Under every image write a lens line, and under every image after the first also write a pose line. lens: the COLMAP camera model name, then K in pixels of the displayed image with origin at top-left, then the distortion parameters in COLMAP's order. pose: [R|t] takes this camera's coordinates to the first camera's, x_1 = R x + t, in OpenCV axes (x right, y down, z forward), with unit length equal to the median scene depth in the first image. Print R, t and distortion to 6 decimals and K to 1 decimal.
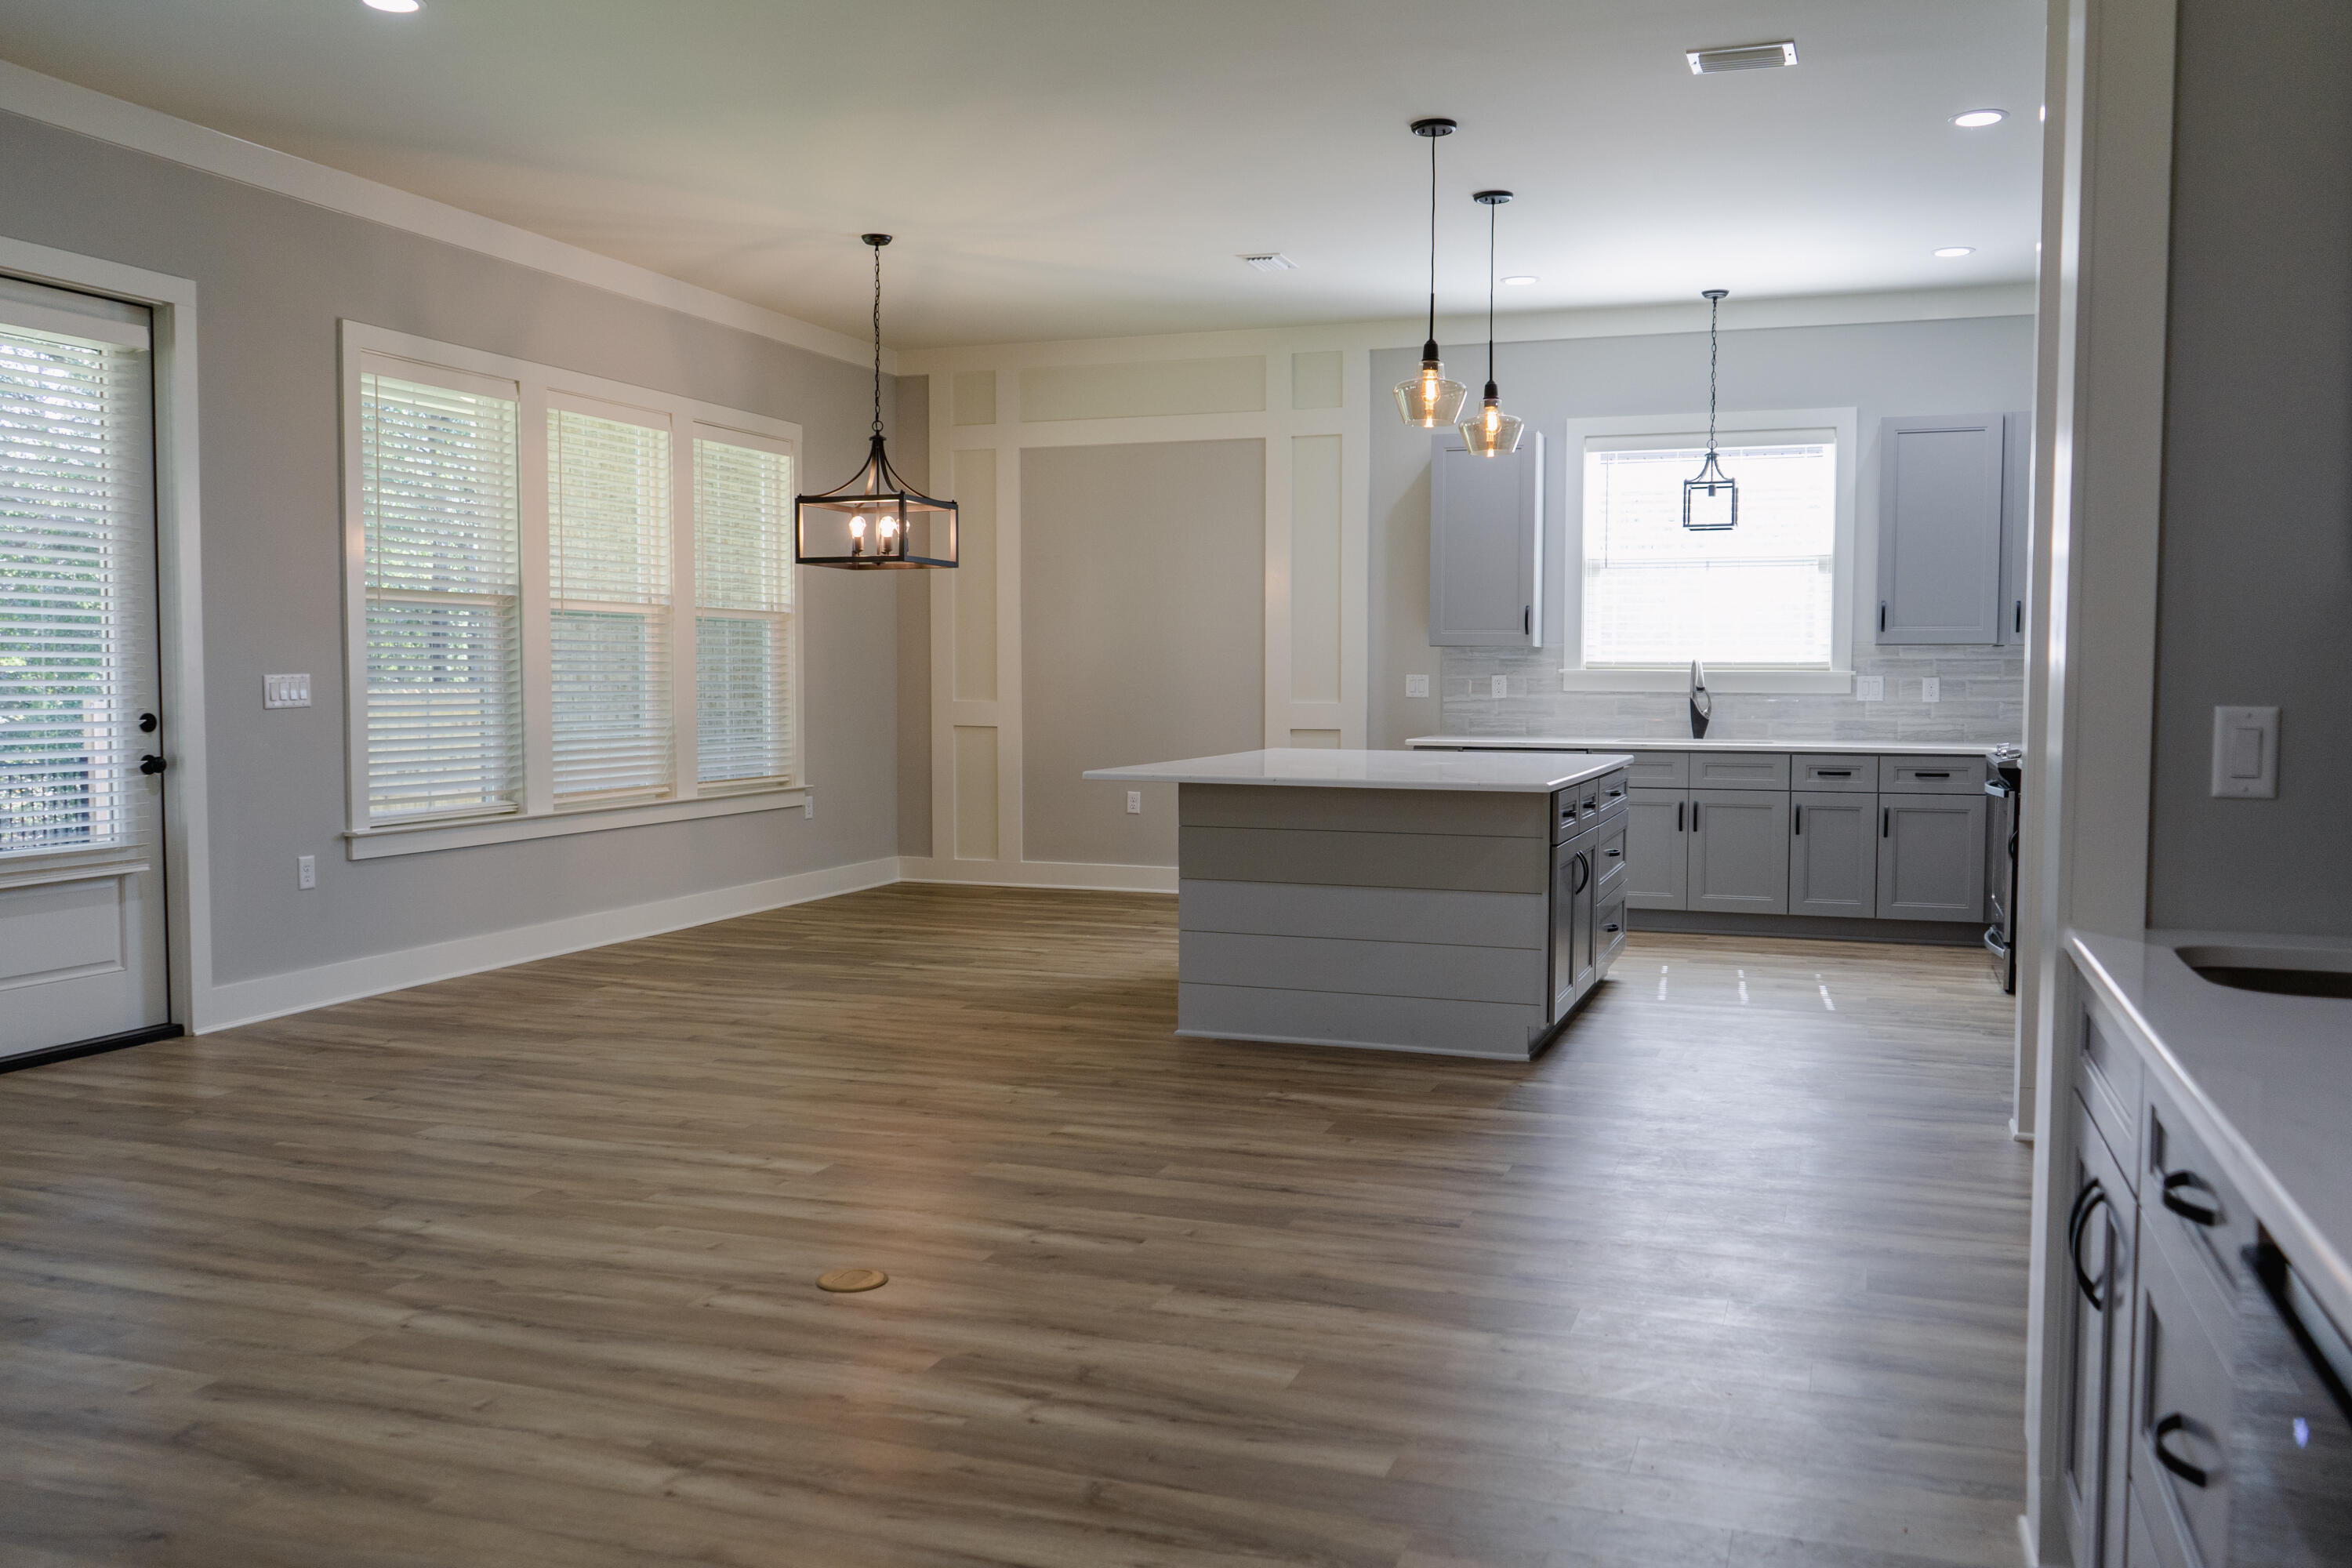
lens RADIAL K [[1903.8, 0, 1188.7], [0, 1903.8, 777.3], [0, 0, 1]] dist [-0.007714, -0.001534]
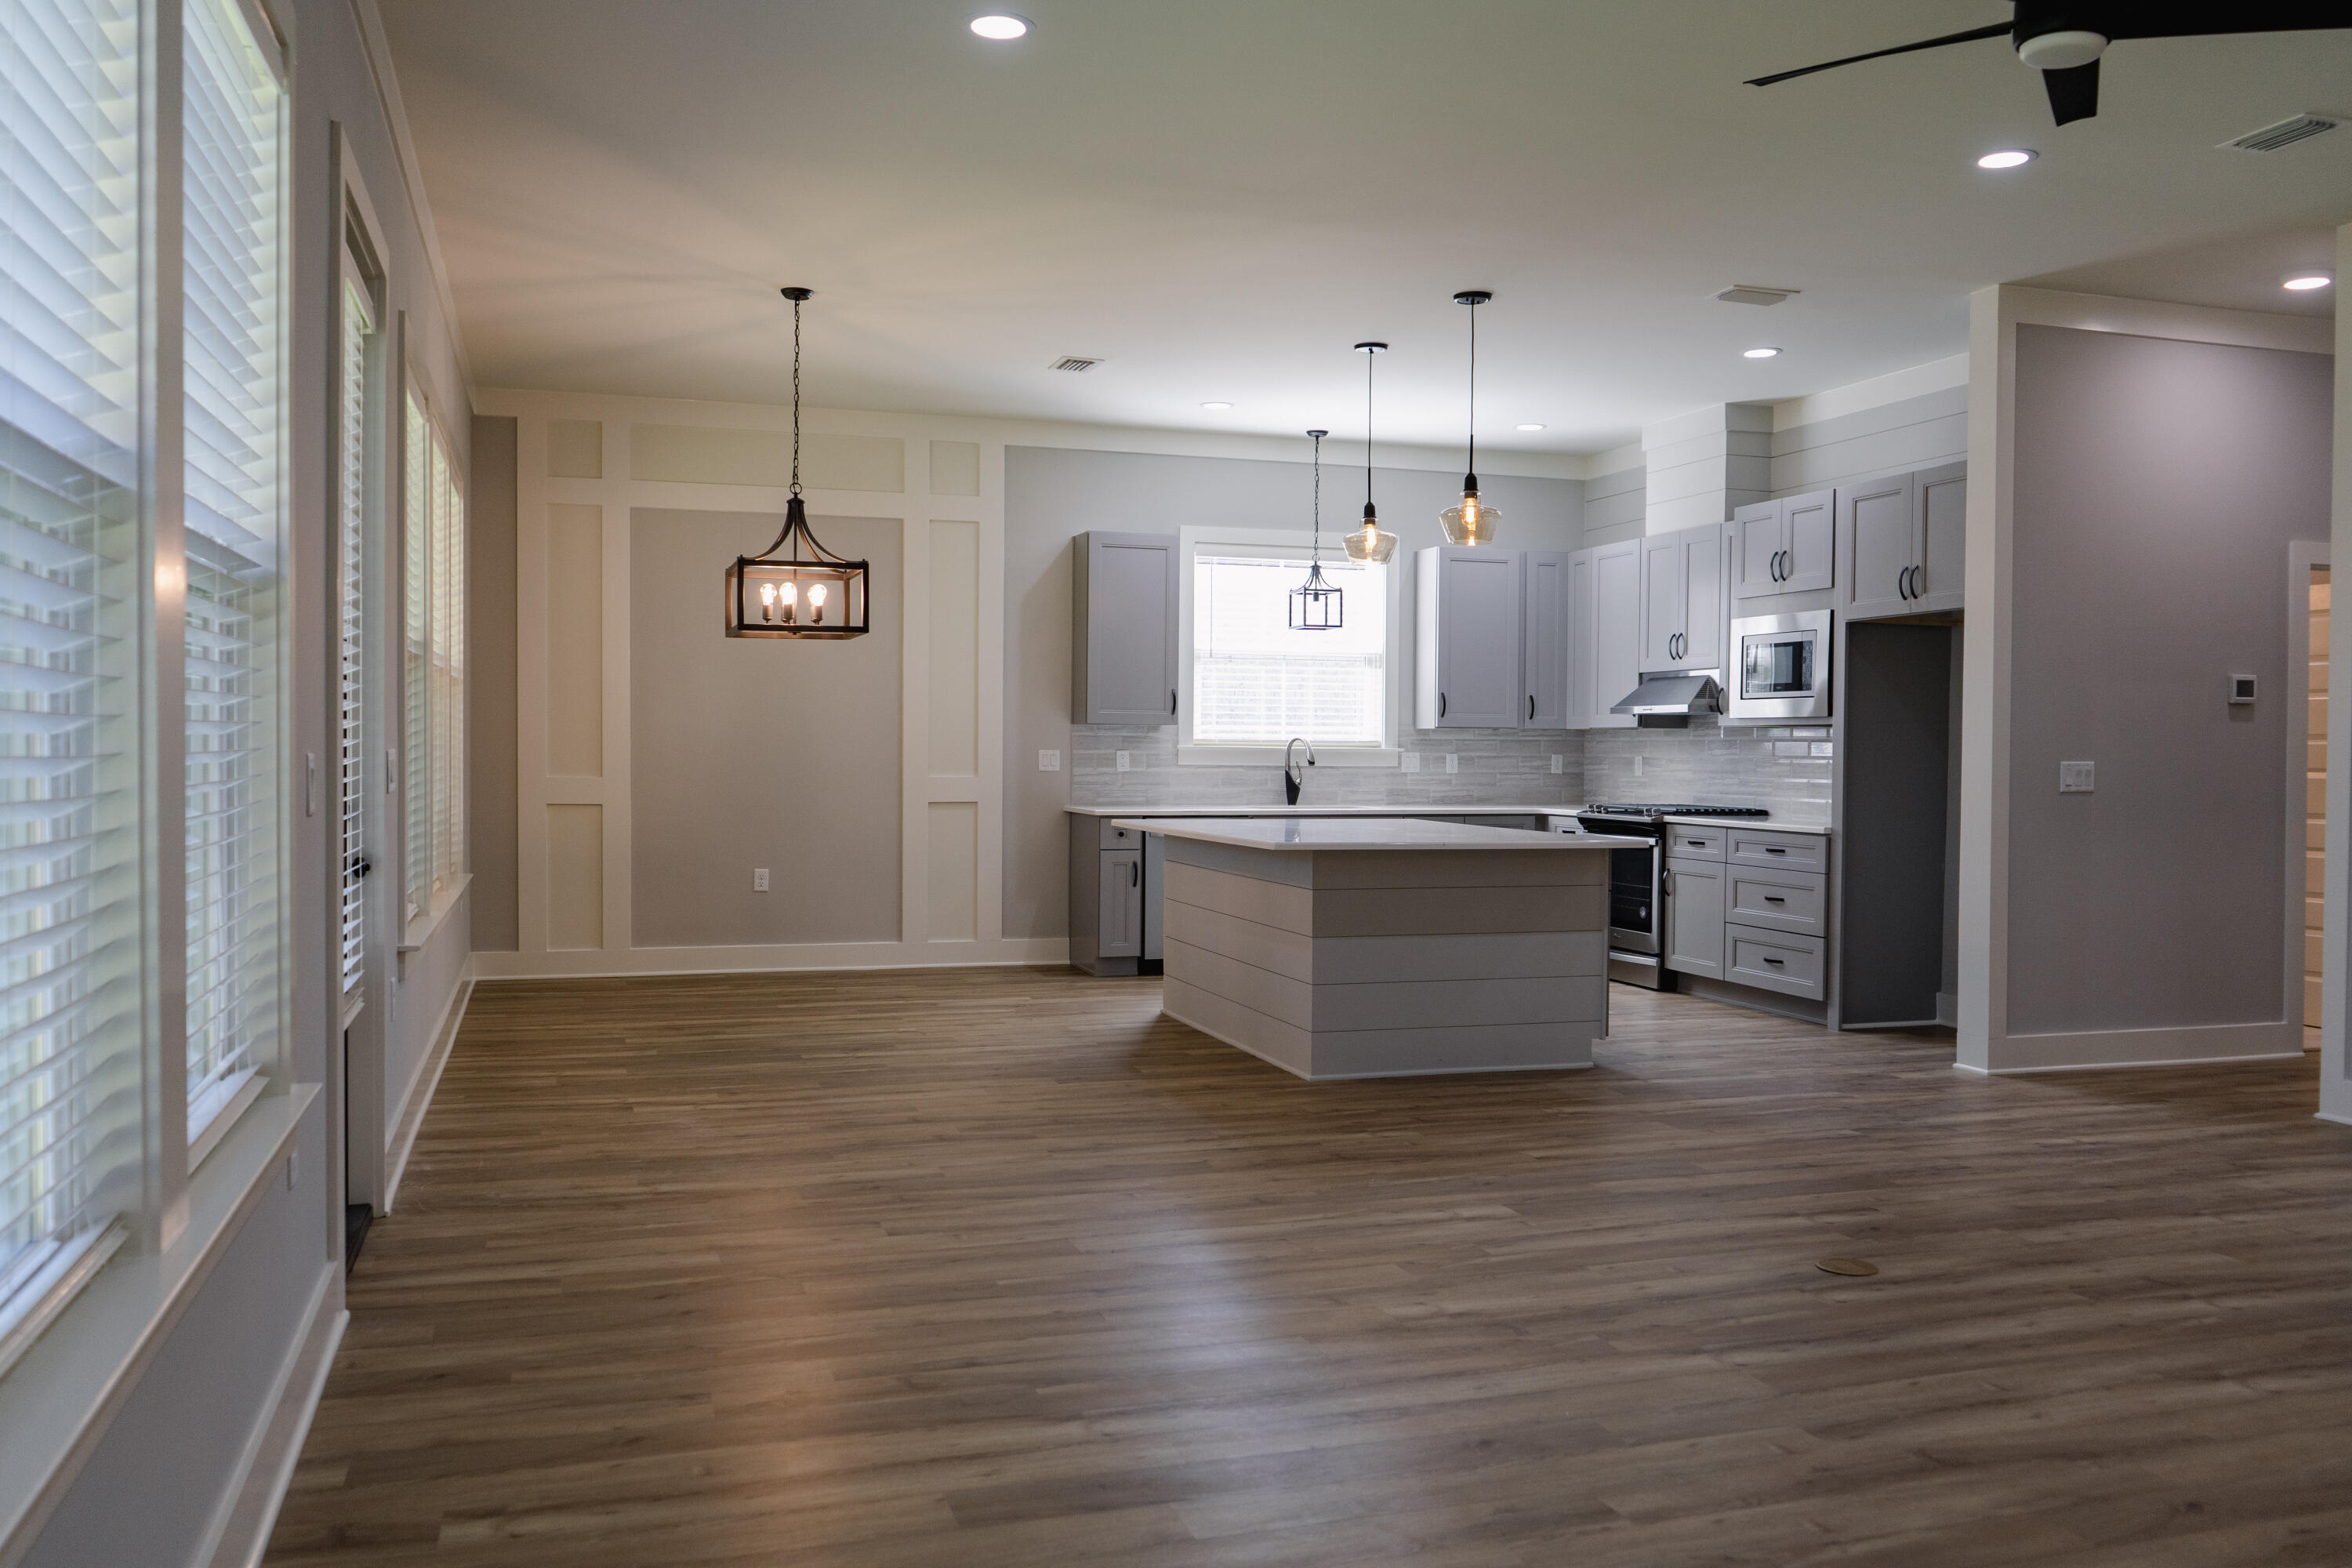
lens RADIAL K [[1855.1, 0, 1176.9], [0, 1855.1, 778.8], [0, 0, 1]] dist [-0.020640, 0.013031]
pose [[0.791827, -0.006711, 0.610709, -0.517032], [0.028432, 0.999261, -0.025884, -0.009371], [-0.610084, 0.037860, 0.791432, 0.141702]]
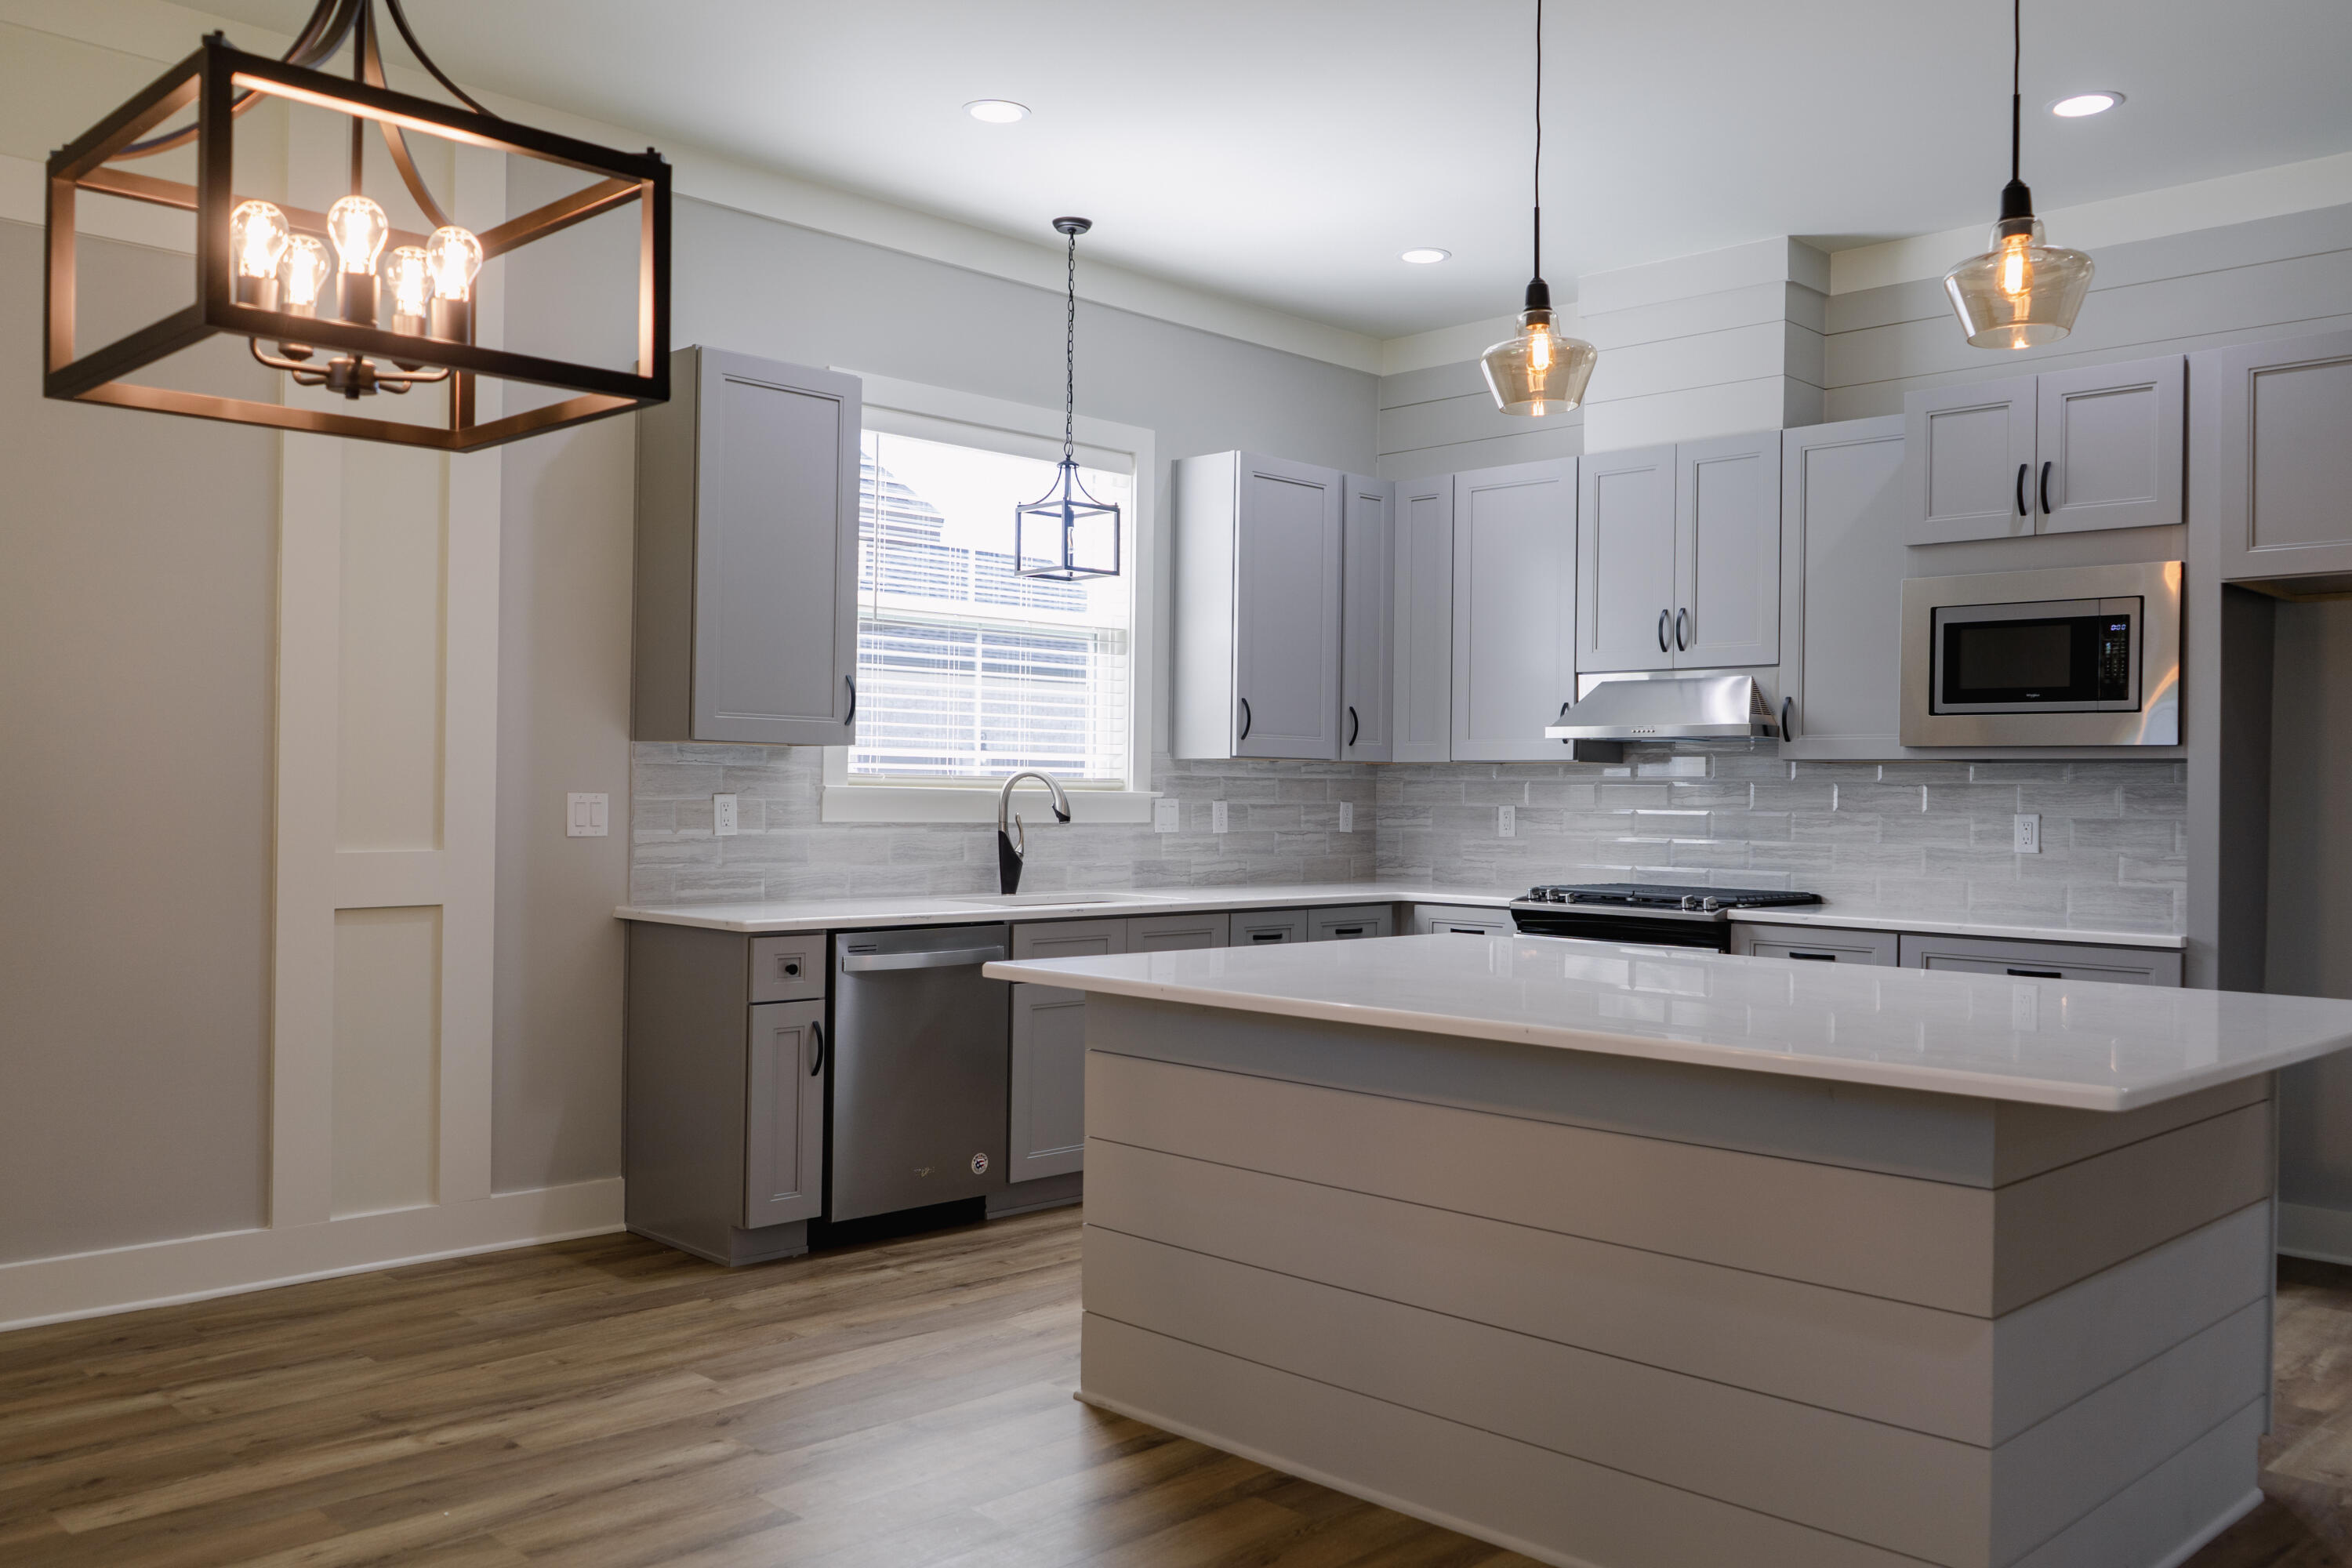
lens RADIAL K [[1928.9, 0, 1176.0], [0, 1928.9, 784.0], [0, 0, 1]] dist [-0.000724, -0.002396]
pose [[0.428259, 0.007528, 0.903625, -0.322272], [0.038467, 0.998907, -0.026553, -0.040336], [-0.902837, 0.046131, 0.427501, 0.701288]]
